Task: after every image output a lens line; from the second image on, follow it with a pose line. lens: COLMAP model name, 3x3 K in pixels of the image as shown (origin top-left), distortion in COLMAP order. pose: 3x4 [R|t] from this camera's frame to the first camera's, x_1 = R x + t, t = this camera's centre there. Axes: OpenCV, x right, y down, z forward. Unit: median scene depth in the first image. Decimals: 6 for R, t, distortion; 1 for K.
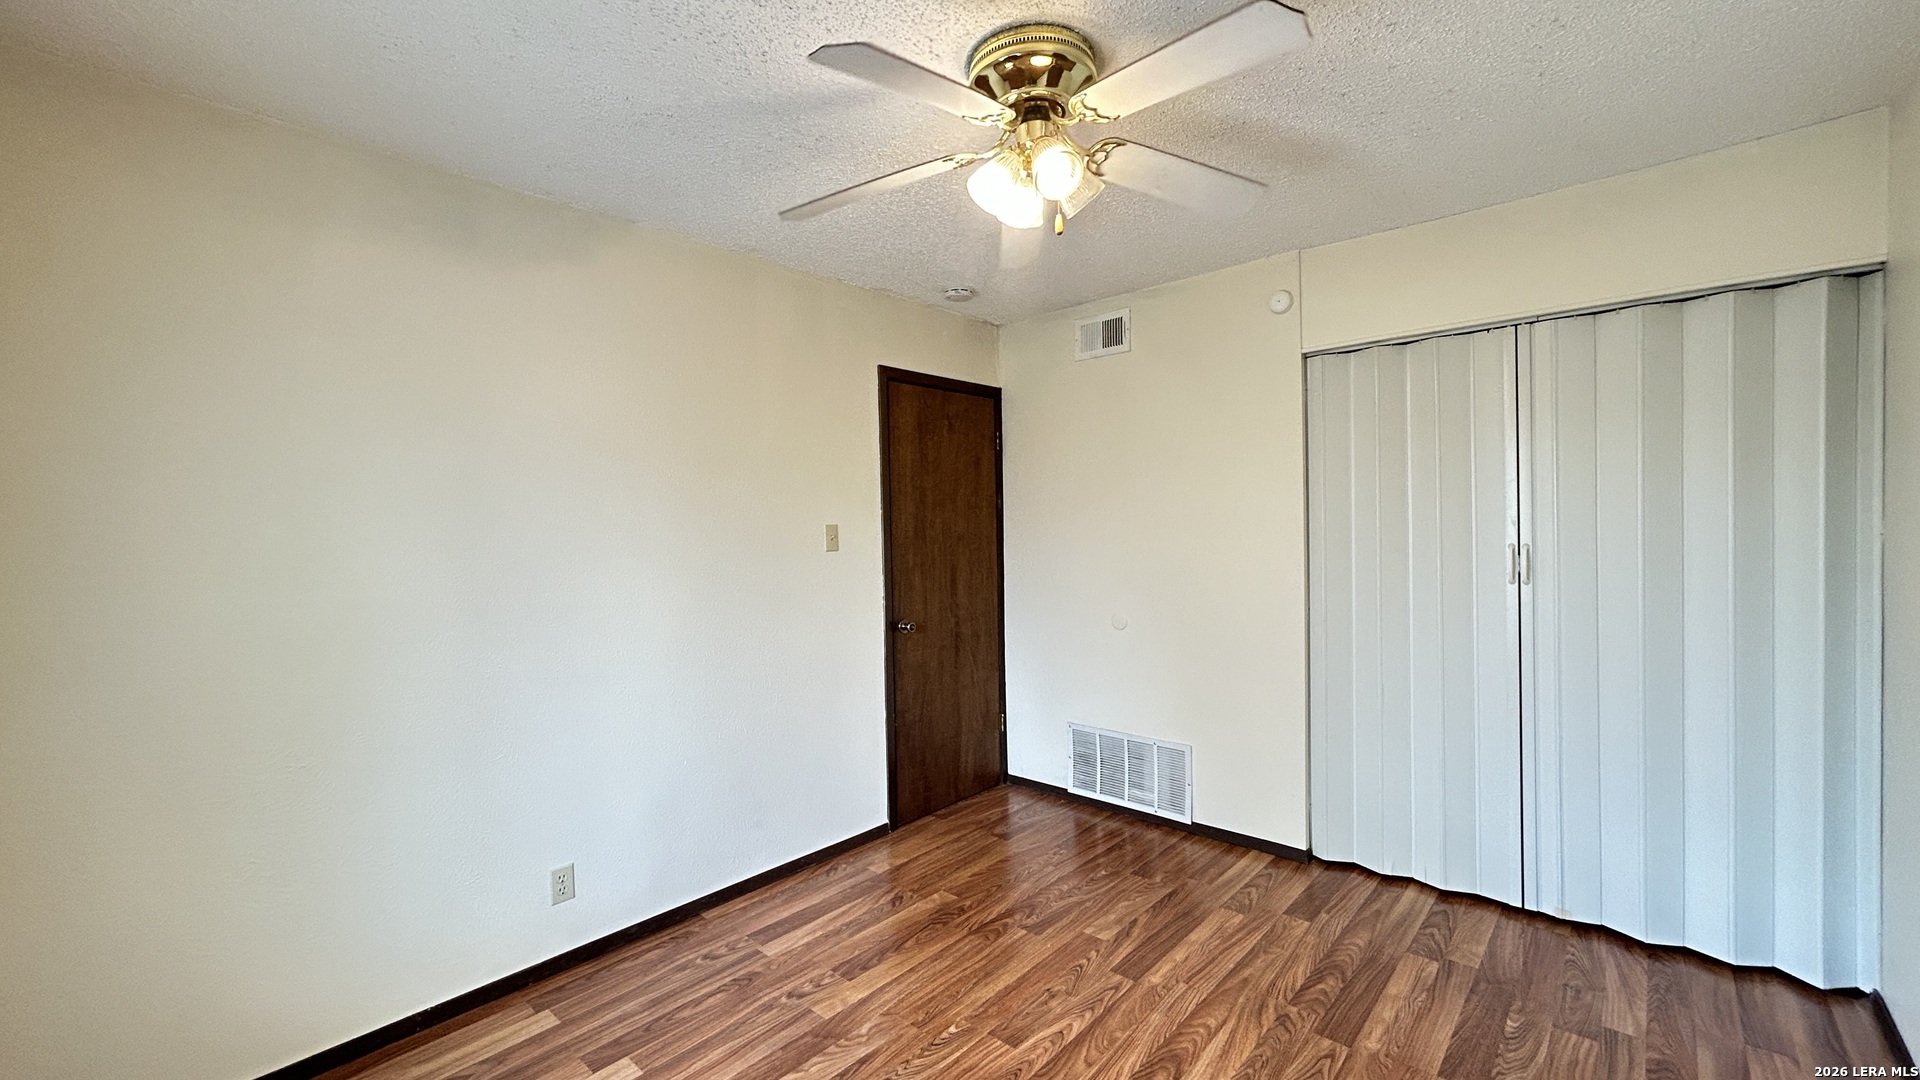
lens RADIAL K [[772.9, 0, 963.4], [0, 772.9, 533.7], [0, 0, 1]] dist [0.002397, 0.000661]
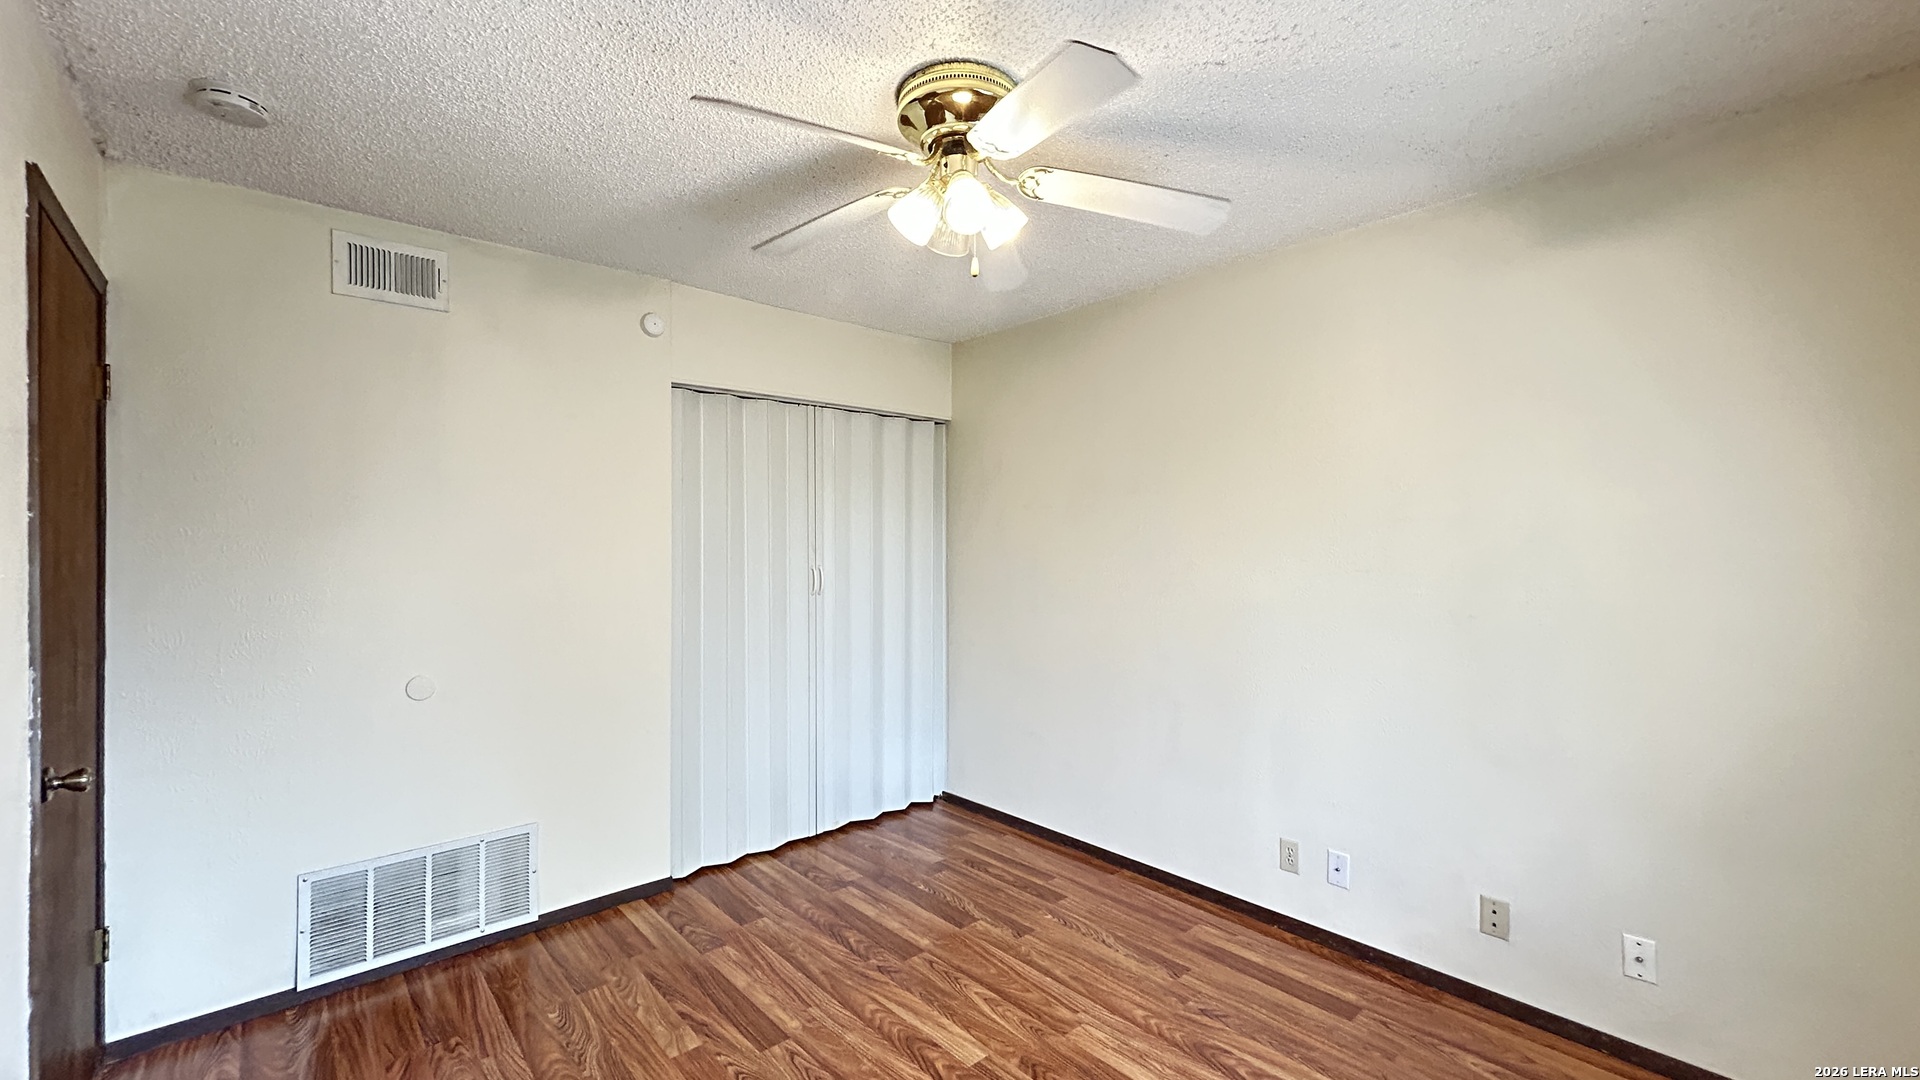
lens RADIAL K [[772.9, 0, 964.3], [0, 772.9, 538.2], [0, 0, 1]] dist [0.002397, 0.000661]
pose [[0.109284, 0.018472, 0.993839, -0.577465], [0.011137, 0.999742, -0.019806, -0.004805], [-0.993948, 0.013233, 0.109050, 0.562832]]
